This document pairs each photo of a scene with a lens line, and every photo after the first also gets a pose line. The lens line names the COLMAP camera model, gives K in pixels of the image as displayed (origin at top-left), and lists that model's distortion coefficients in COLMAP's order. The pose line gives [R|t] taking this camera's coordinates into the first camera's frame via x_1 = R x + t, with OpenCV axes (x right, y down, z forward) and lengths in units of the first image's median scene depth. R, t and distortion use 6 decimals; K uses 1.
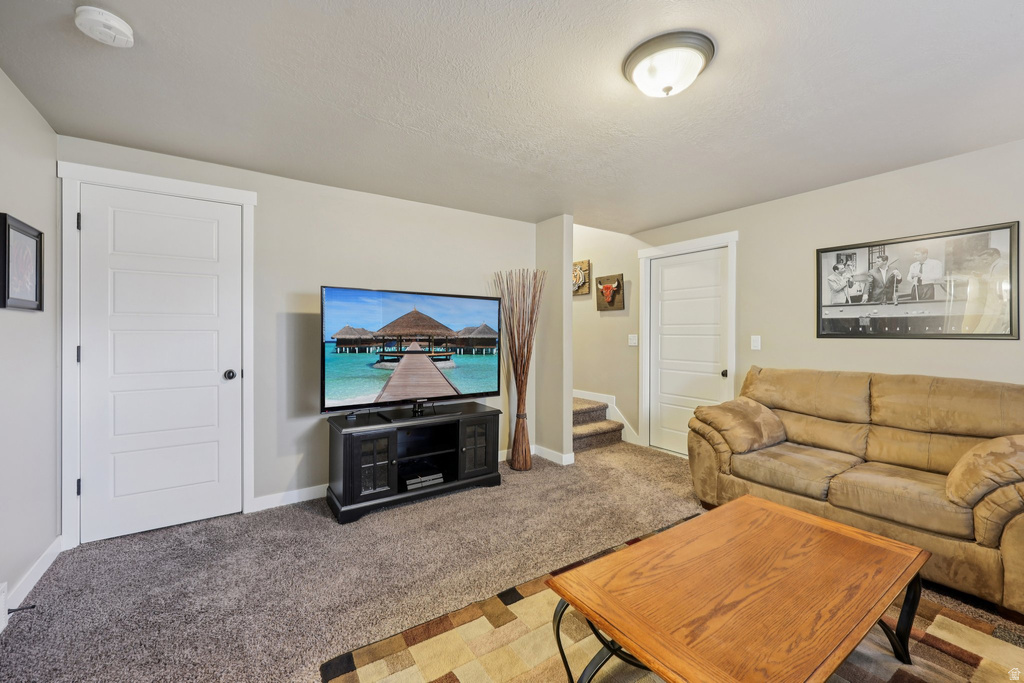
lens RADIAL K [[414.7, 0, 512.8], [0, 414.7, 335.2], [0, 0, 1]] dist [-0.001029, 0.000040]
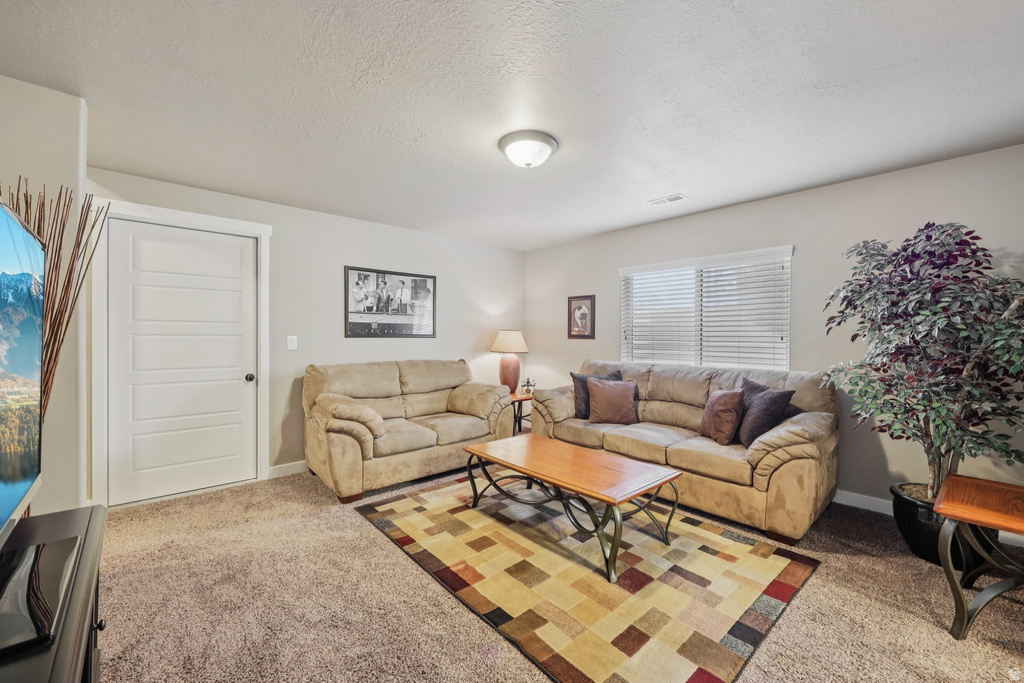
lens RADIAL K [[414.7, 0, 521.1], [0, 414.7, 340.8], [0, 0, 1]] dist [-0.001029, 0.000040]
pose [[-0.140956, -0.016028, 0.989886, -0.608457], [-0.001097, 0.999871, 0.016034, -0.004213], [-0.990015, 0.001174, -0.140955, 0.708165]]
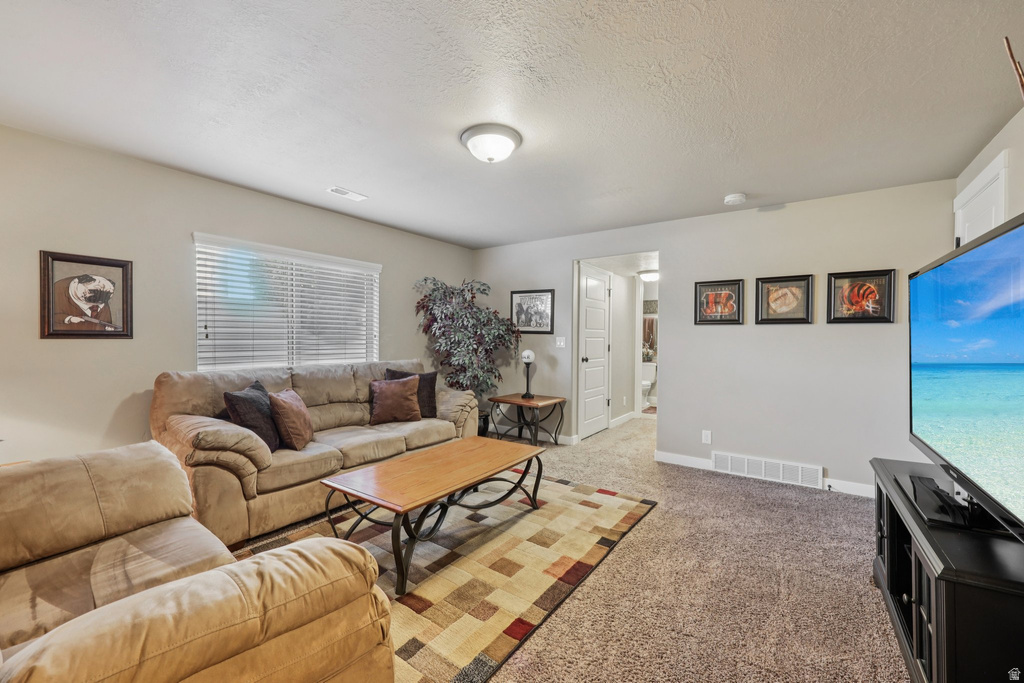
lens RADIAL K [[414.7, 0, 518.1], [0, 414.7, 338.4], [0, 0, 1]] dist [-0.001029, 0.000040]
pose [[-0.931704, -0.005558, -0.363176, 0.461987], [-0.008230, 0.999949, 0.005811, 0.001487], [0.363125, 0.008403, -0.931703, 1.360824]]
